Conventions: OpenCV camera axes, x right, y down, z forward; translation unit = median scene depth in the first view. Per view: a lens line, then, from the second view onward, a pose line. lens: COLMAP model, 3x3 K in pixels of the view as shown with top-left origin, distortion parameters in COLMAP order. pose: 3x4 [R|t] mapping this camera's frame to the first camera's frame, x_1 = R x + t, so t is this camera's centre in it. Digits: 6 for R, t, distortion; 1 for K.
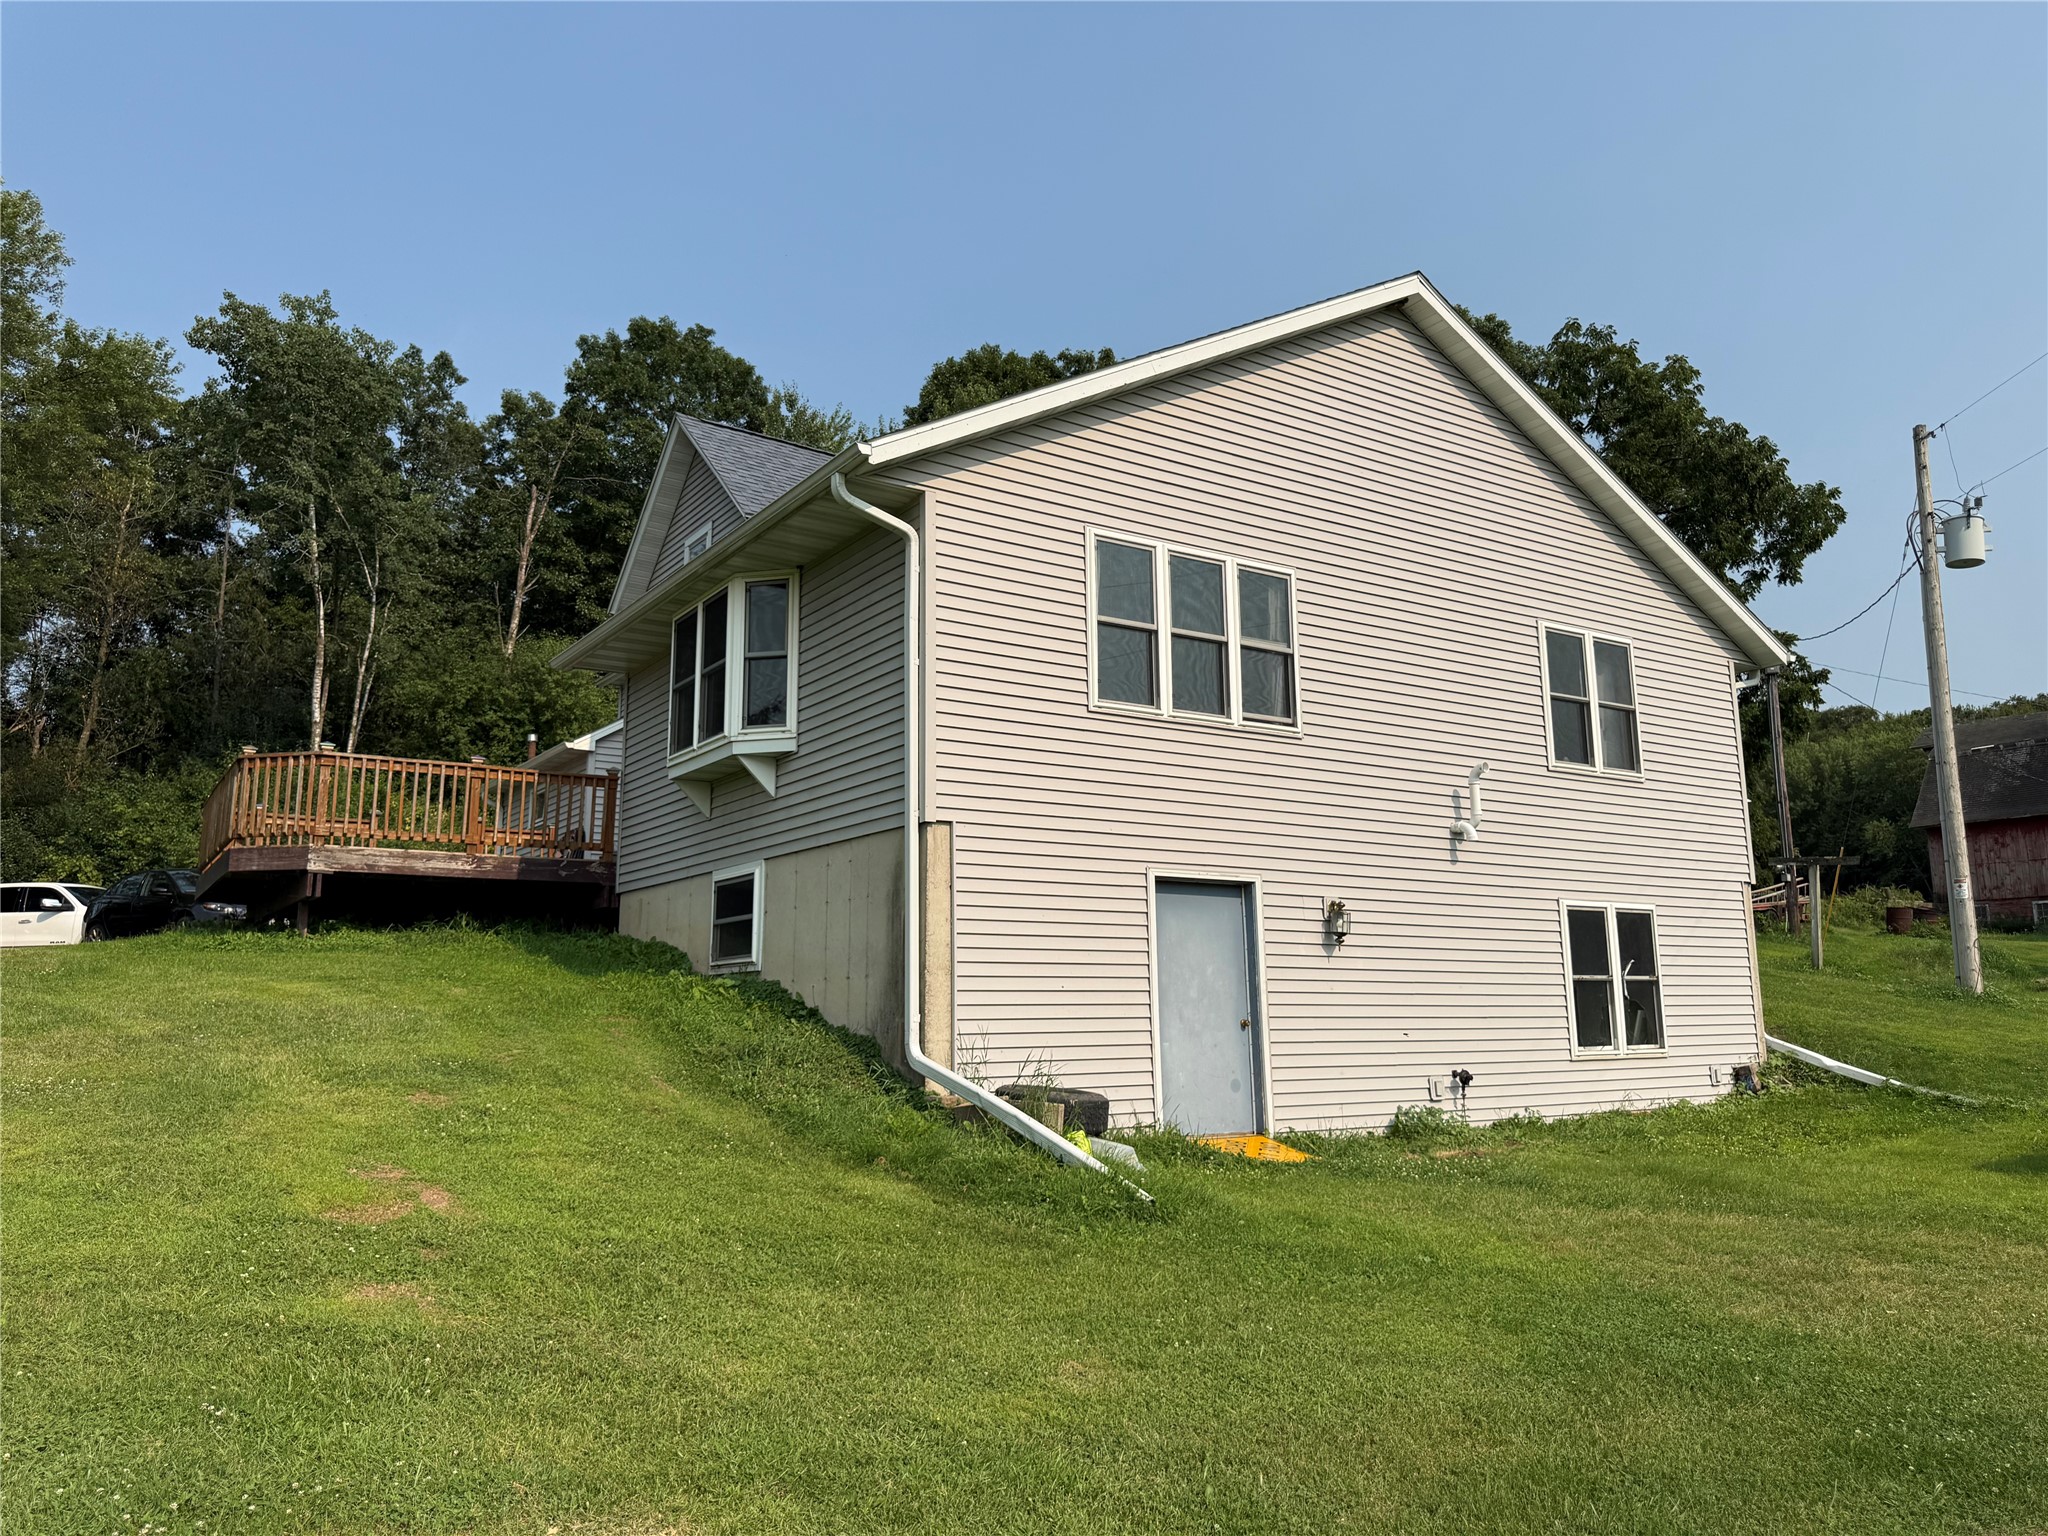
lens RADIAL K [[1427.2, 0, 1029.8], [0, 1427.2, 769.0], [0, 0, 1]] dist [0.093965, -0.130075]
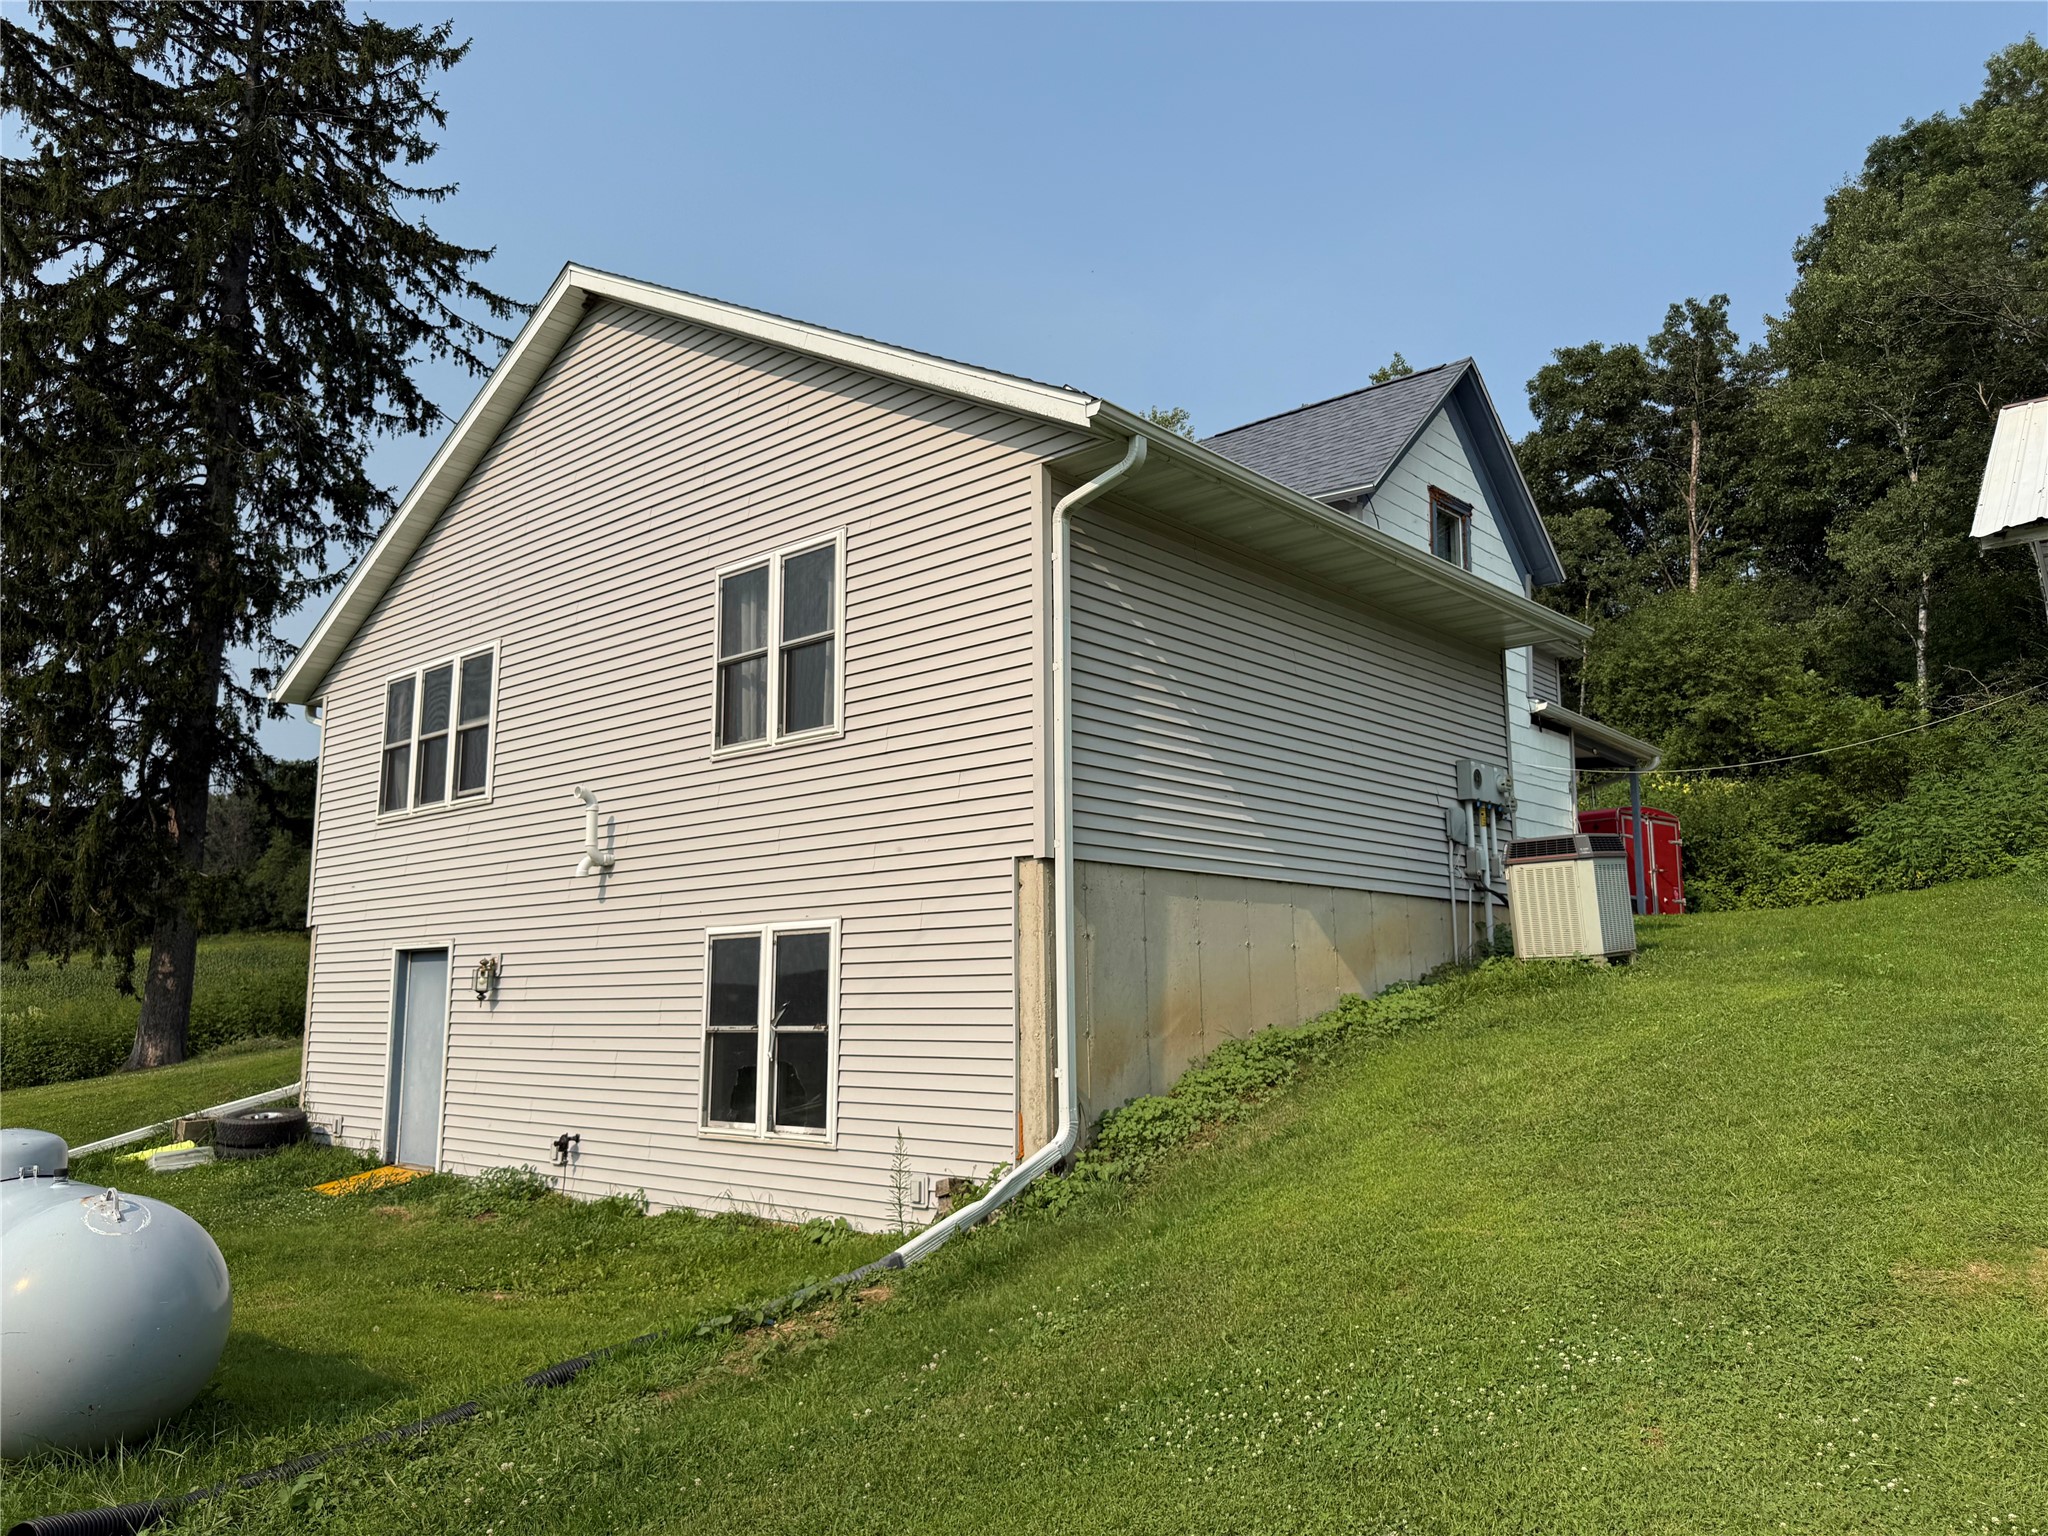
lens RADIAL K [[1427.2, 0, 1029.8], [0, 1427.2, 769.0], [0, 0, 1]] dist [0.093965, -0.130075]
pose [[0.269274, -0.140042, -0.952827, 1.152810], [0.171591, 0.980517, -0.095620, 0.108881], [0.947654, -0.137749, 0.288057, 0.946581]]
